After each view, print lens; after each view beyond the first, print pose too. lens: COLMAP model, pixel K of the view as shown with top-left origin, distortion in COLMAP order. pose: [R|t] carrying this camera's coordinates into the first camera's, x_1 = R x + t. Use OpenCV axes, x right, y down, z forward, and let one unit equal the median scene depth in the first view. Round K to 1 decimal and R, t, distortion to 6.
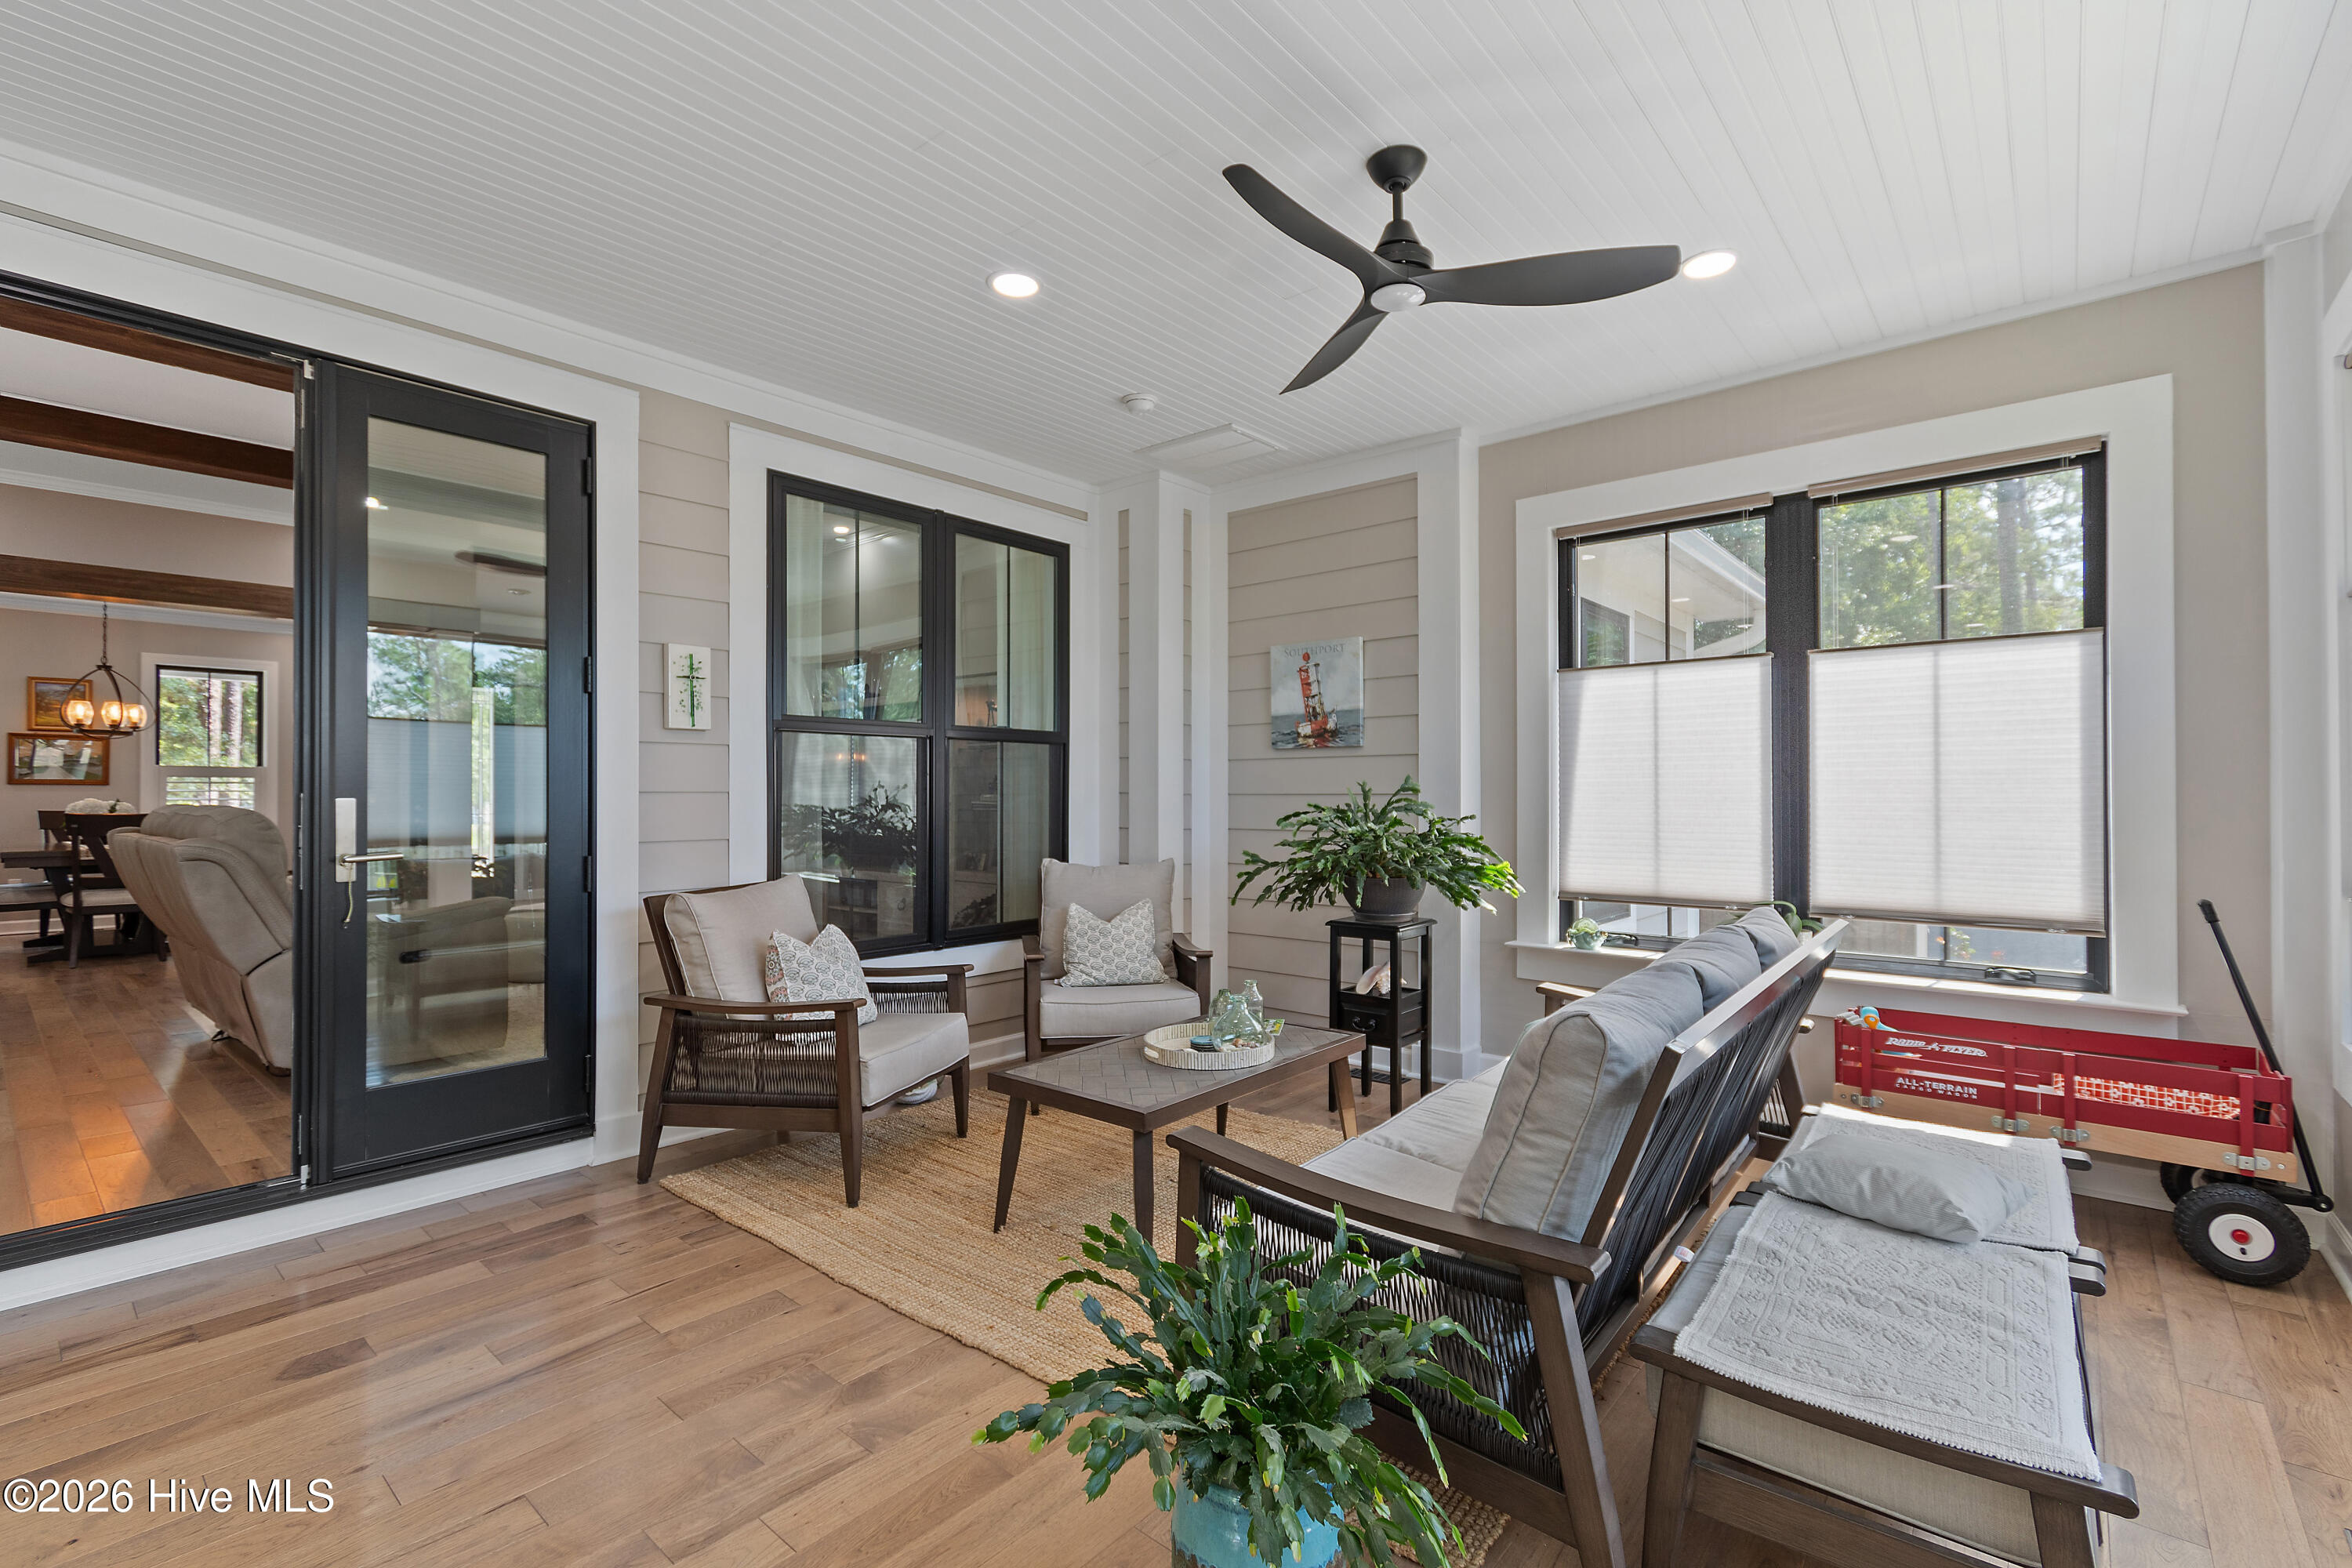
lens RADIAL K [[1037.2, 0, 1178.4], [0, 1037.2, 782.1], [0, 0, 1]] dist [0.006643, -0.002717]
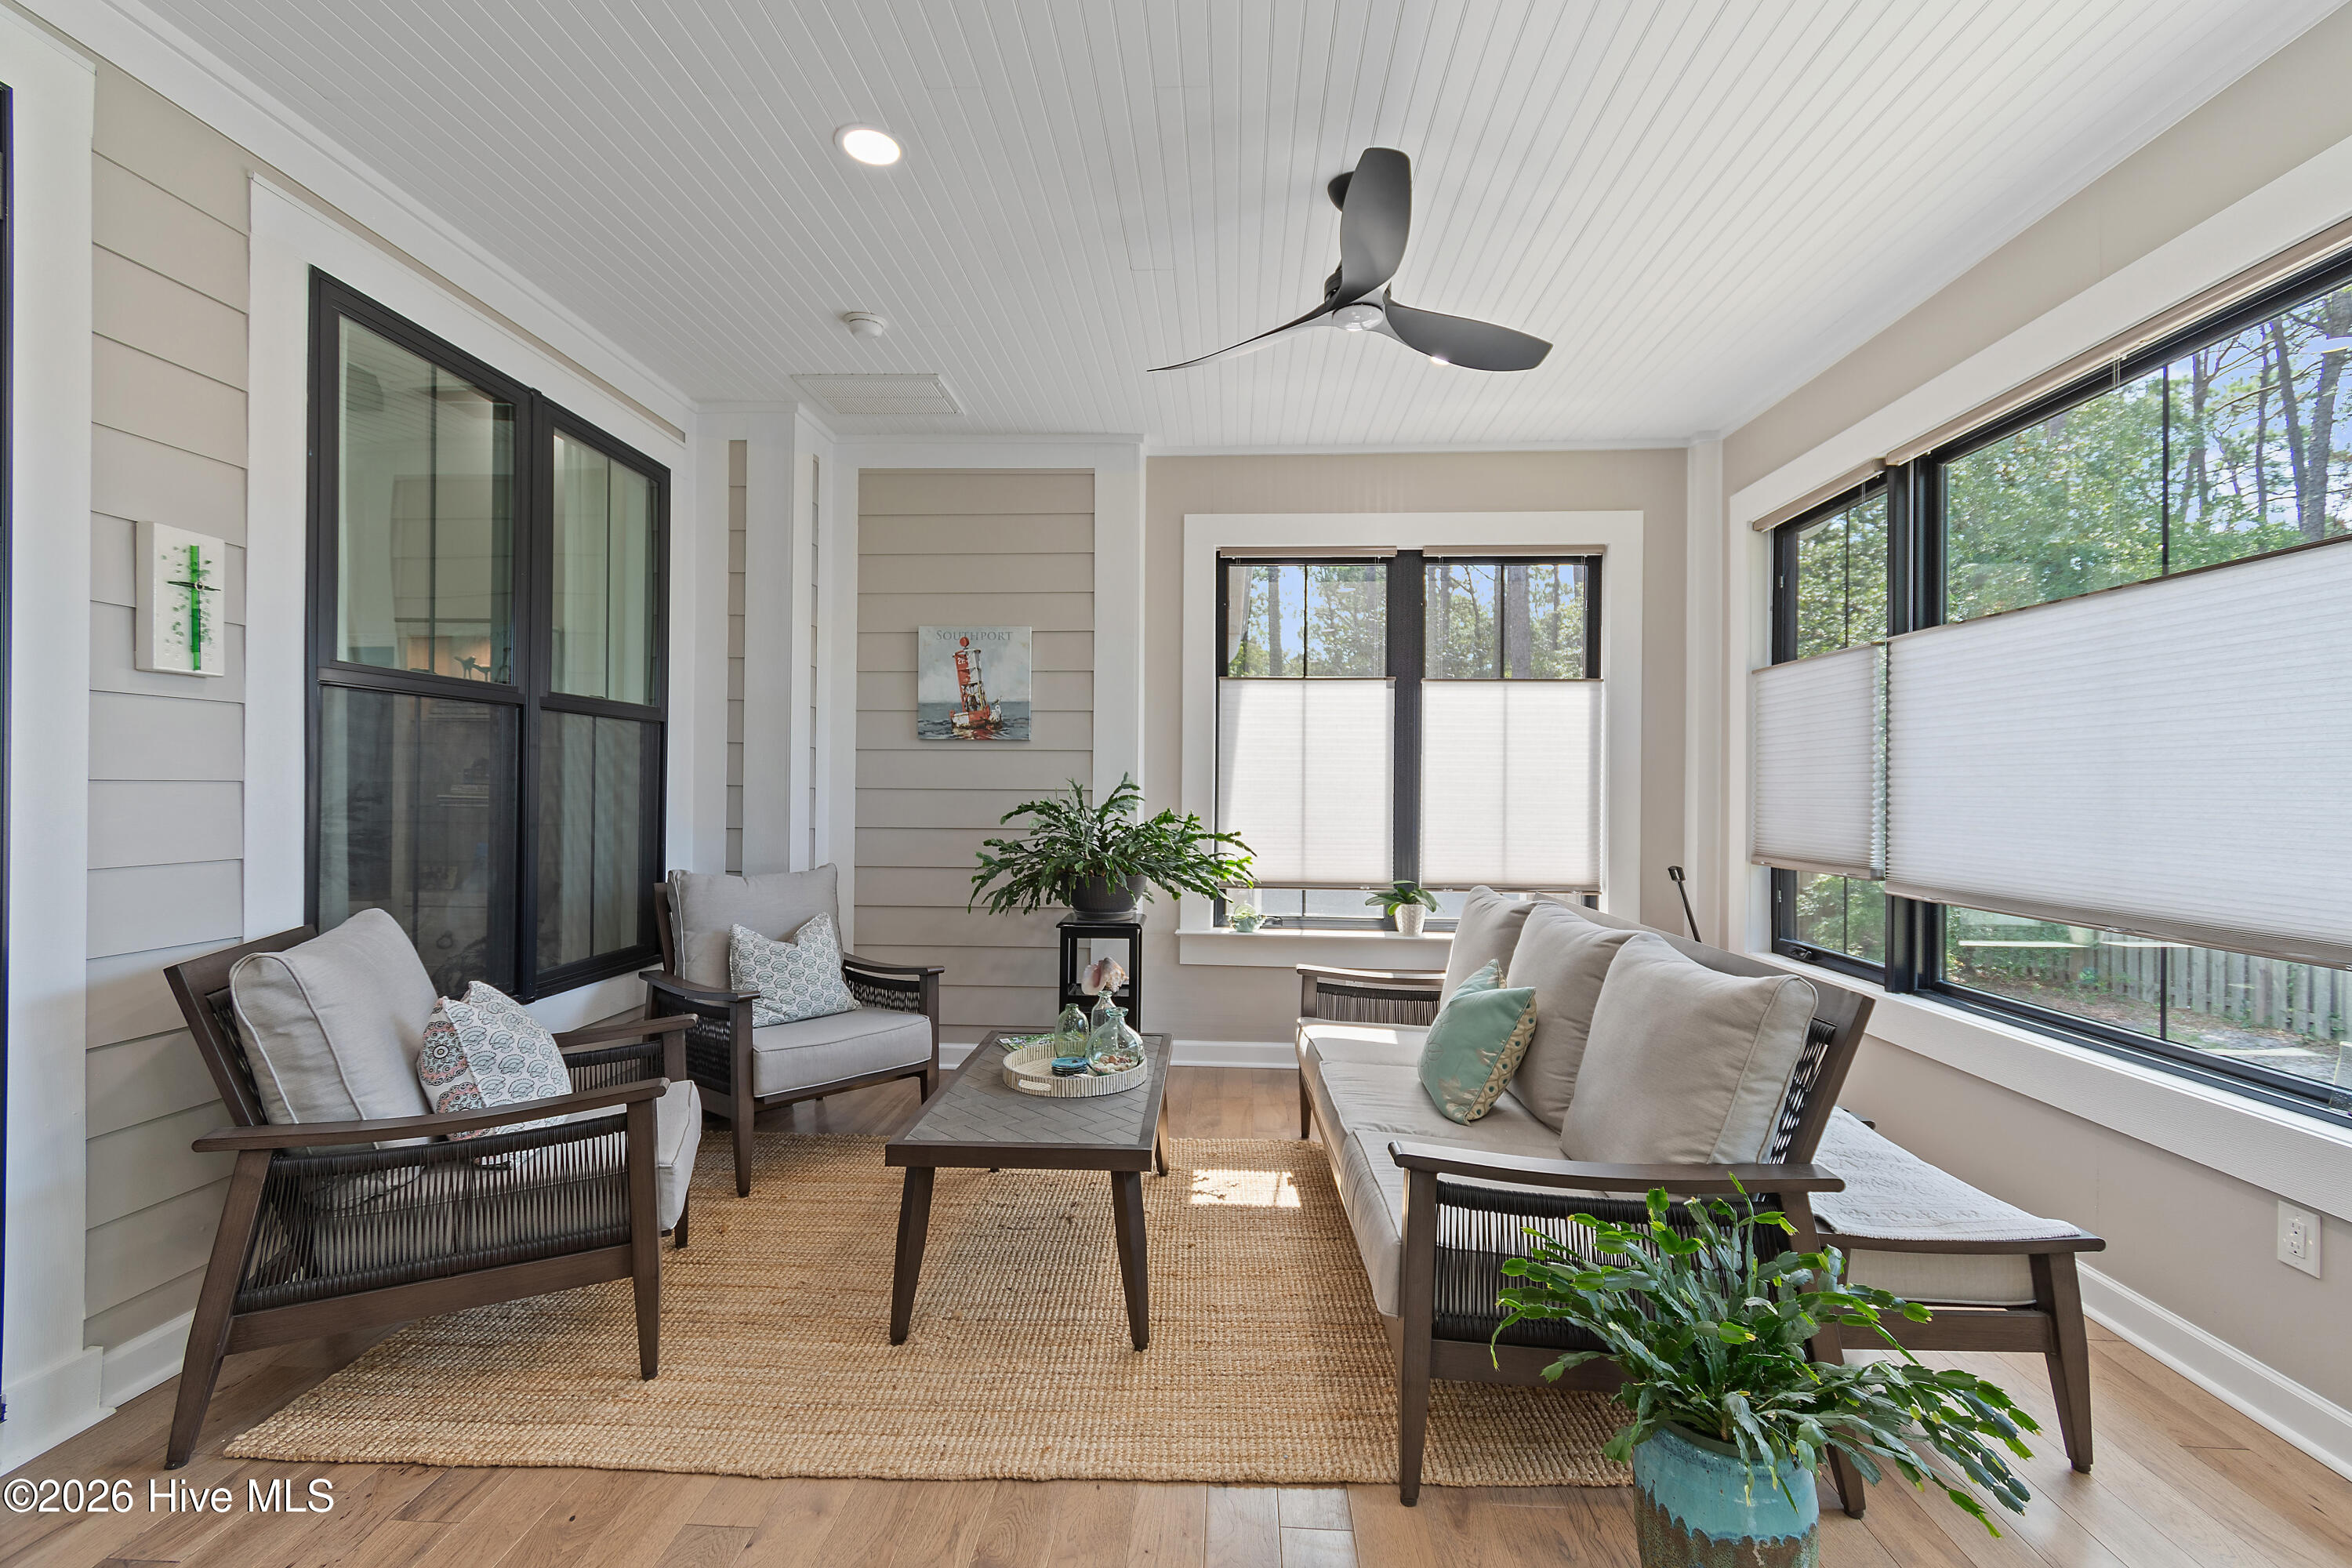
lens RADIAL K [[1037.2, 0, 1182.6], [0, 1037.2, 782.3], [0, 0, 1]] dist [0.006643, -0.002717]
pose [[0.791334, 0.011400, 0.611278, -0.350234], [-0.016383, 0.999862, 0.002563, -0.000382], [-0.611165, -0.012043, 0.791412, 0.173643]]
